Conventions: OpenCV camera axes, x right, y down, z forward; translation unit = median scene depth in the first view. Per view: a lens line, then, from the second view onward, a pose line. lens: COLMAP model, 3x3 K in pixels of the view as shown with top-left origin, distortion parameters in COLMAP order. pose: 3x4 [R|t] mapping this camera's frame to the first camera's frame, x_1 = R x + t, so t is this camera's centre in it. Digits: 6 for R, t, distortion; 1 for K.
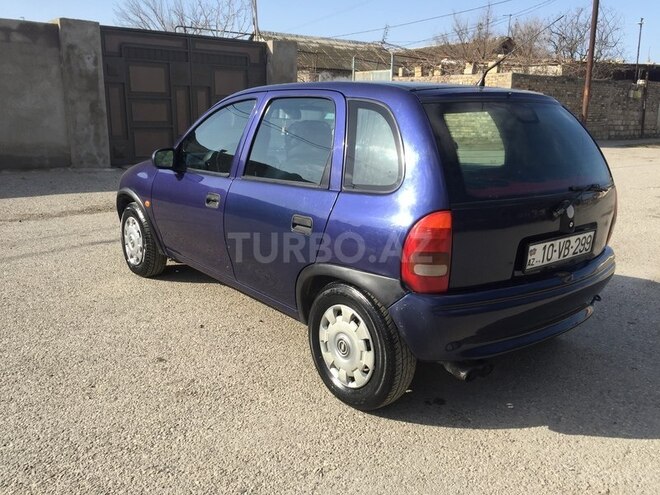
lens RADIAL K [[560.6, 0, 330.0], [0, 560.6, 247.5], [0, 0, 1]] dist [0.107250, -0.138760]
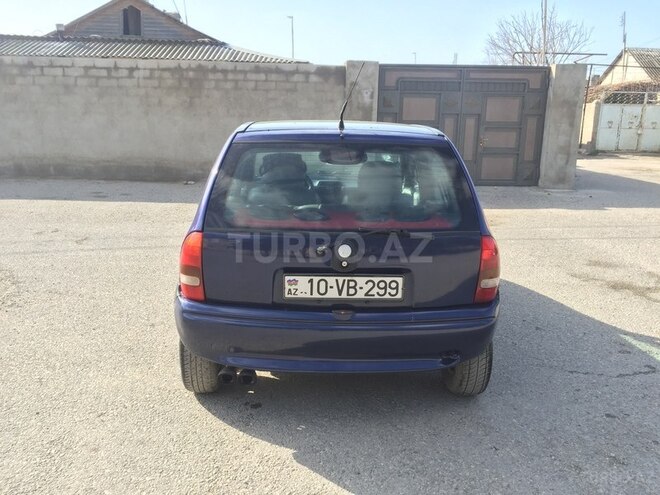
lens RADIAL K [[560.6, 0, 330.0], [0, 560.6, 247.5], [0, 0, 1]] dist [0.107250, -0.138760]
pose [[0.807197, 0.128512, -0.576123, 0.237995], [-0.150695, 0.988536, 0.009369, -0.018298], [0.570722, 0.079256, 0.817309, 0.037389]]
